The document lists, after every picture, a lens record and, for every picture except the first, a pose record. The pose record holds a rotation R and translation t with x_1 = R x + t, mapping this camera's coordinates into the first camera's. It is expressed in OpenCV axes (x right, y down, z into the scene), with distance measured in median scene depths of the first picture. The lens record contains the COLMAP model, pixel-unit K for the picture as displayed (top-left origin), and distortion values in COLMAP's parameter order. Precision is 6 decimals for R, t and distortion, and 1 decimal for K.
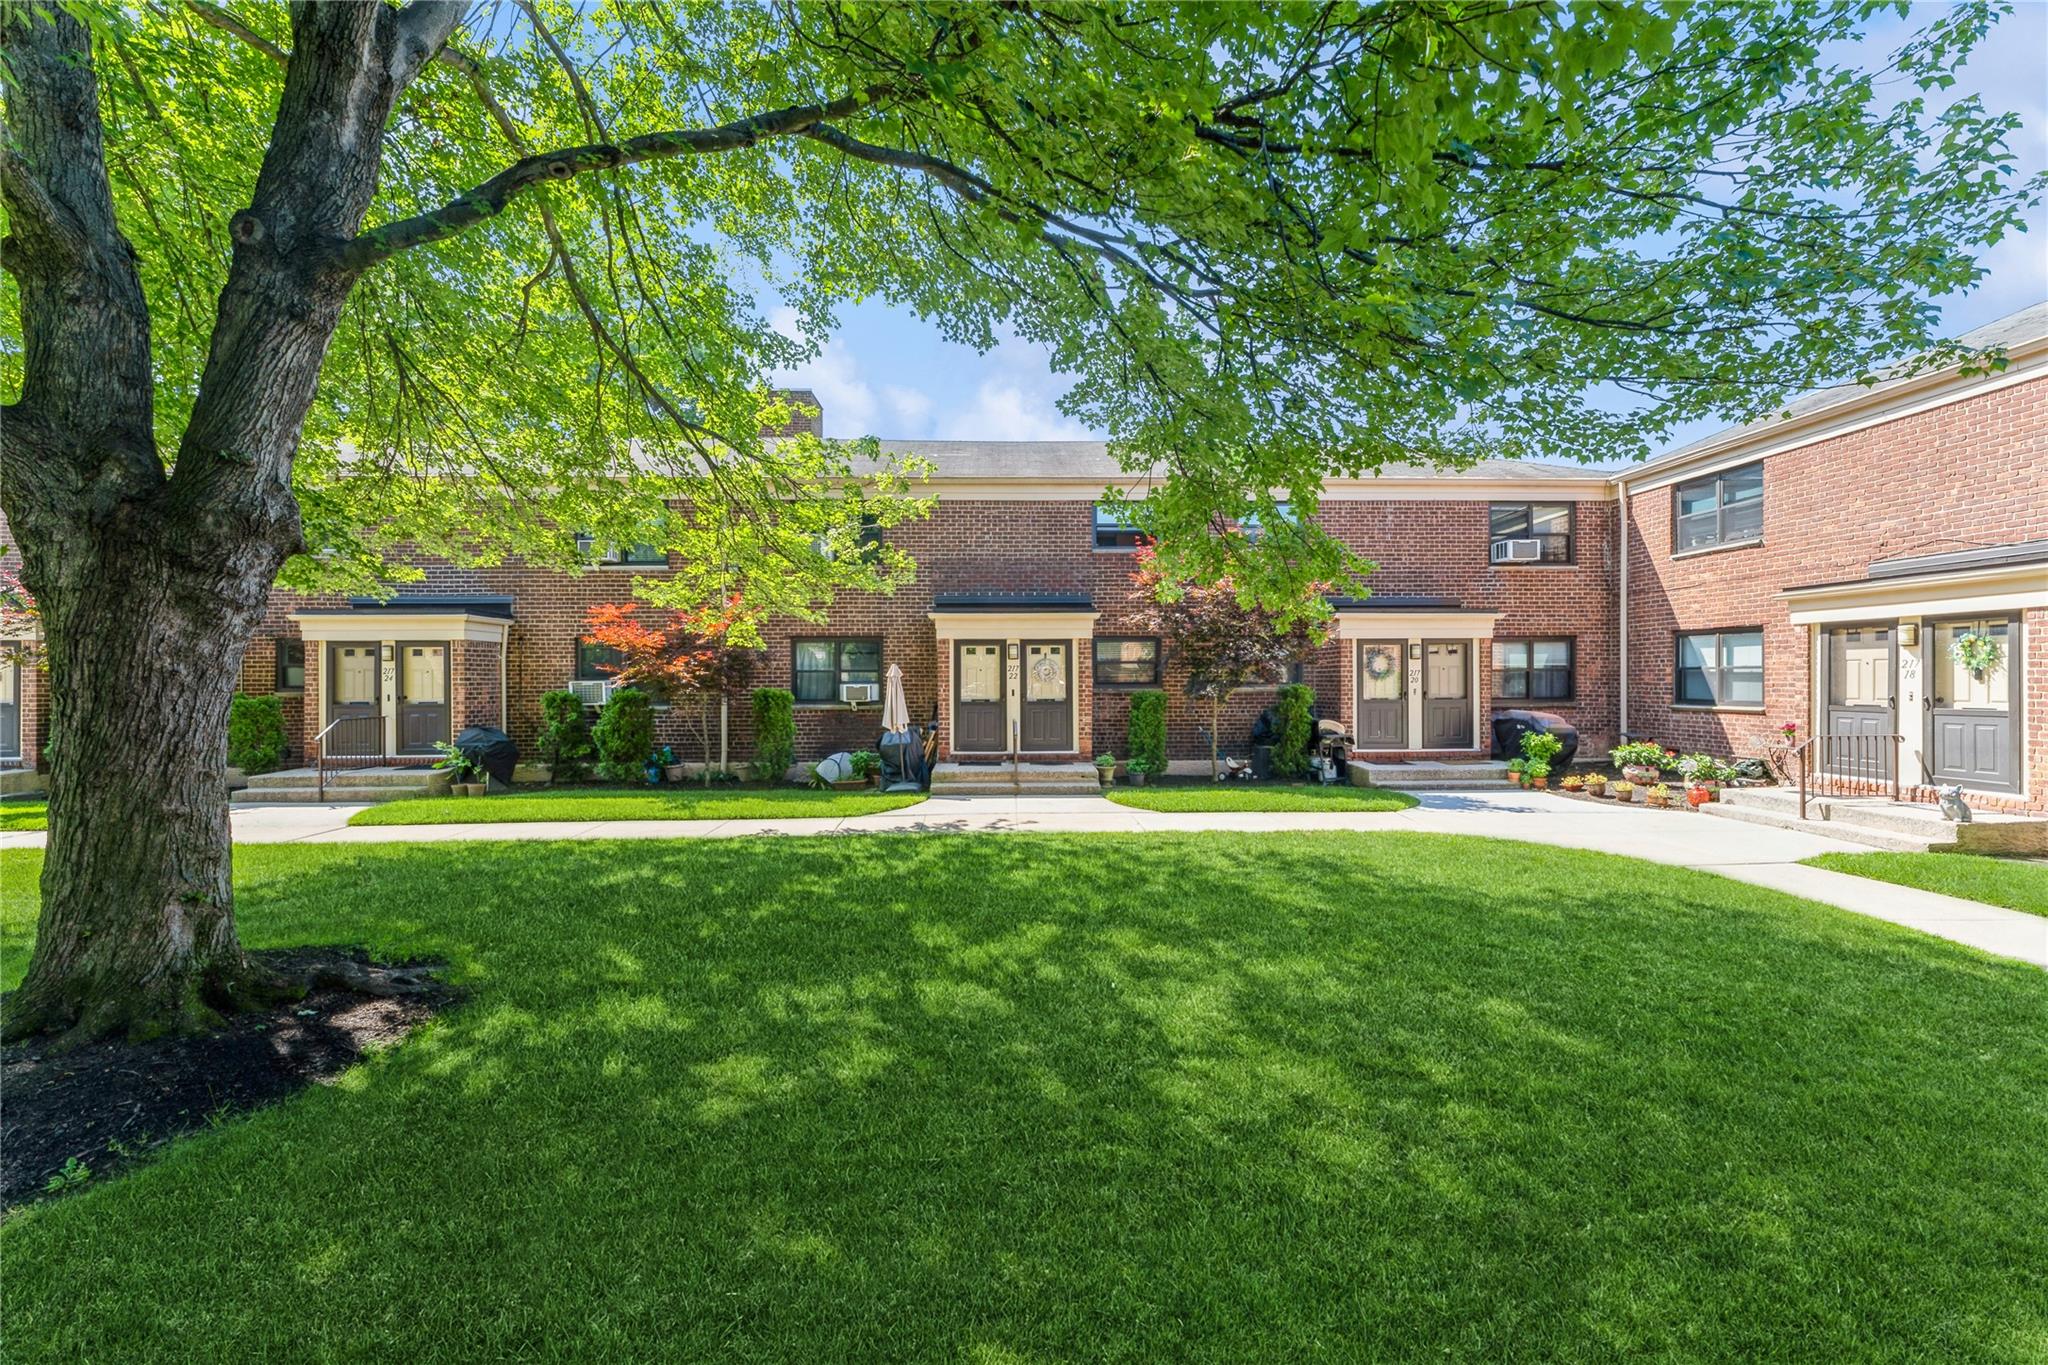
lens RADIAL K [[827.7, 0, 1022.6], [0, 827.7, 682.8], [0, 0, 1]] dist [0.000072, -0.000101]
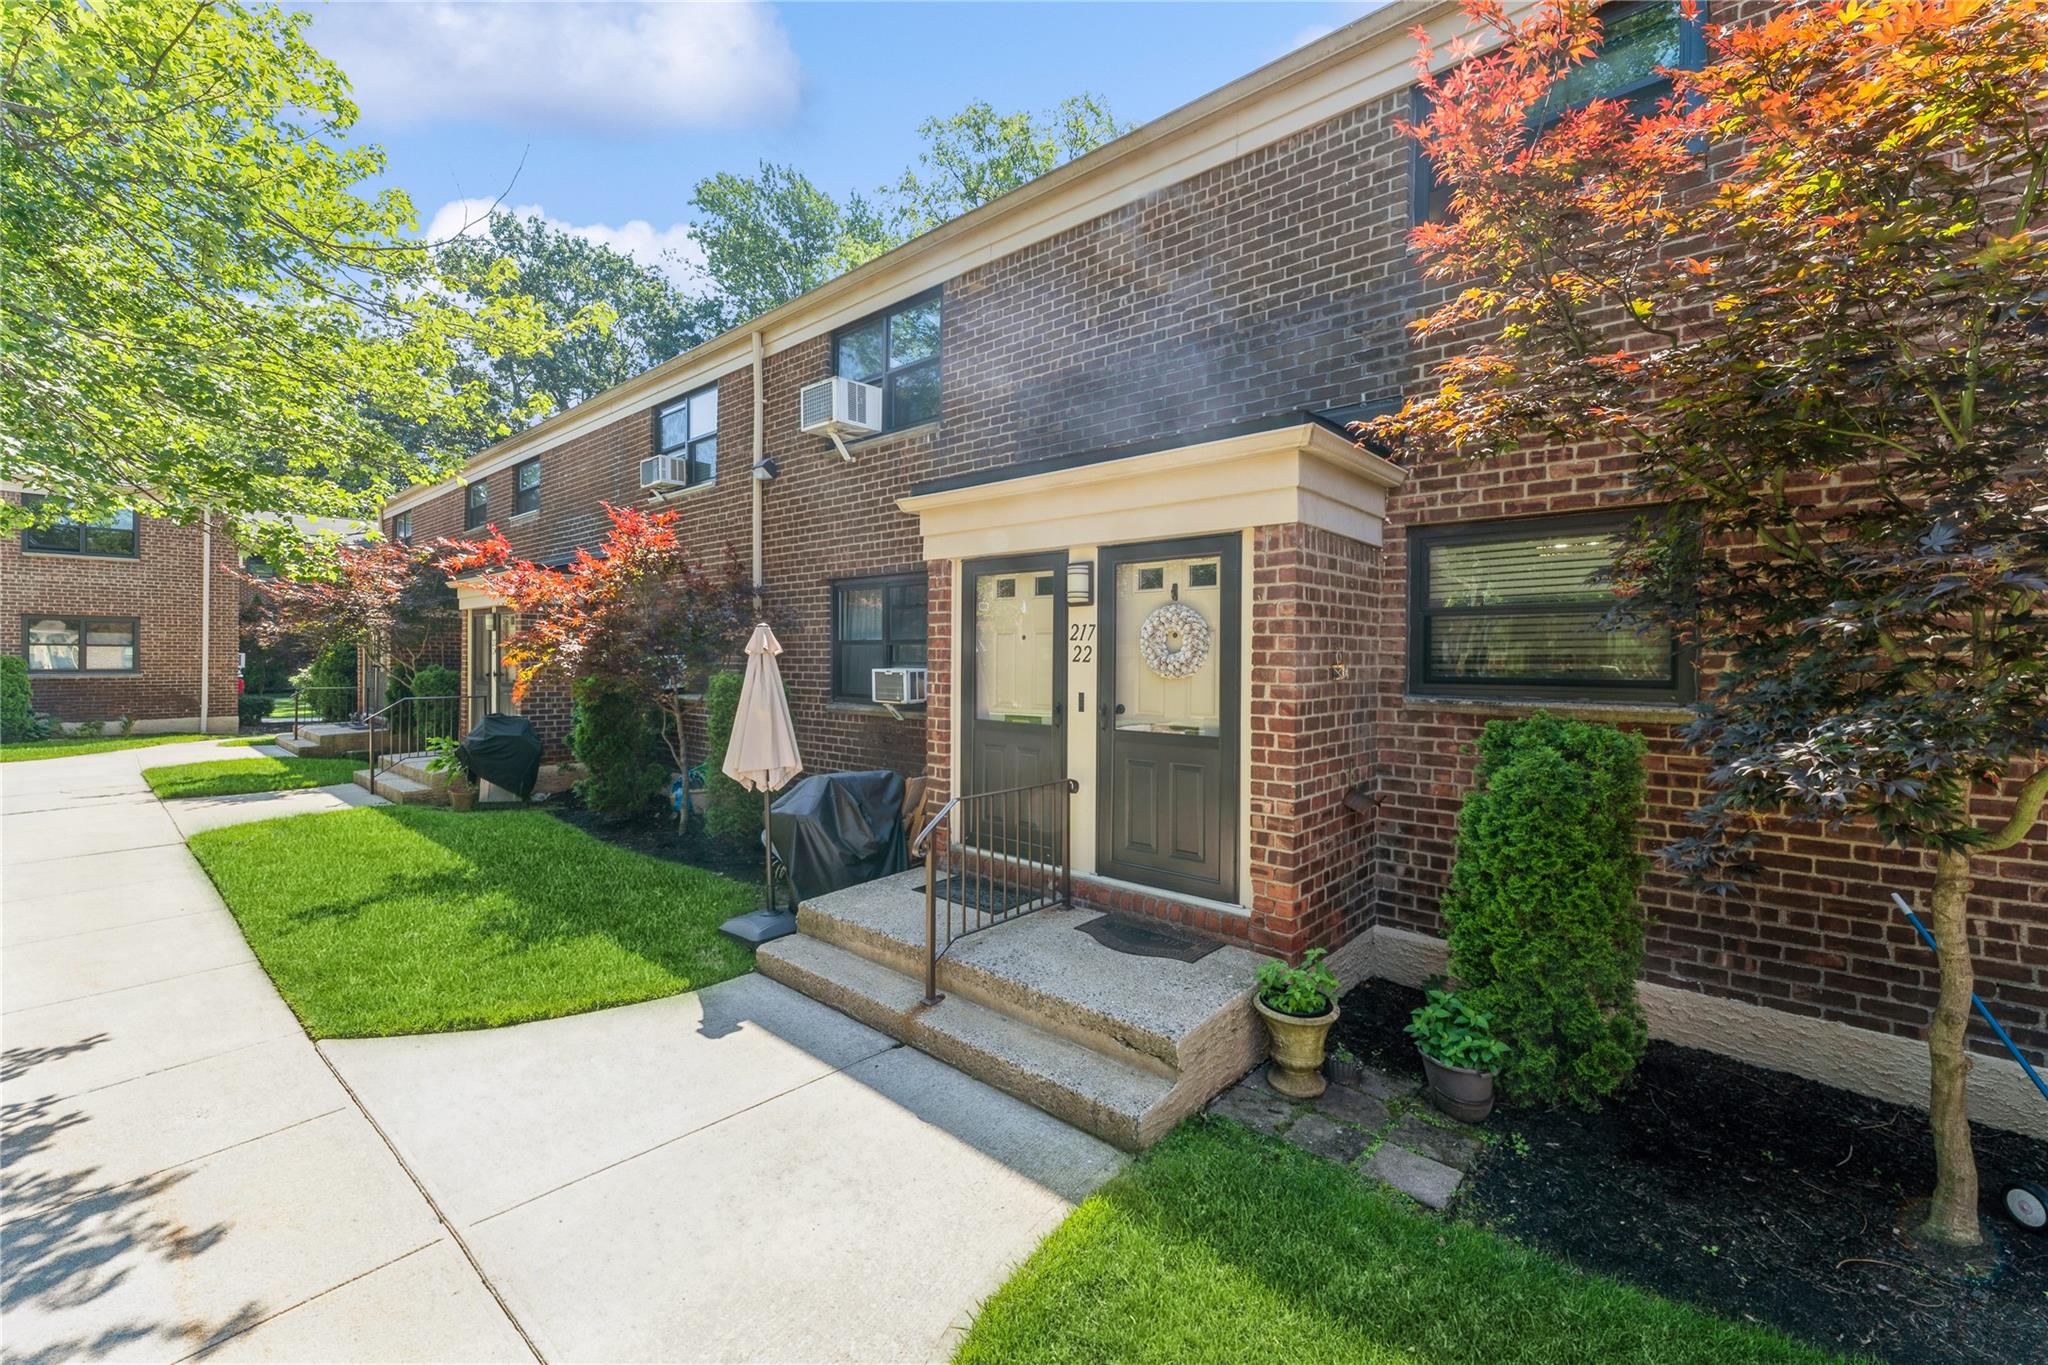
lens RADIAL K [[827.7, 0, 1026.6], [0, 827.7, 671.7], [0, 0, 1]] dist [0.000072, -0.000101]
pose [[0.729271, 0.019945, -0.683935, 0.208199], [-0.010792, 0.999786, 0.017649, -0.006860], [0.684140, -0.005490, 0.729330, 0.731760]]
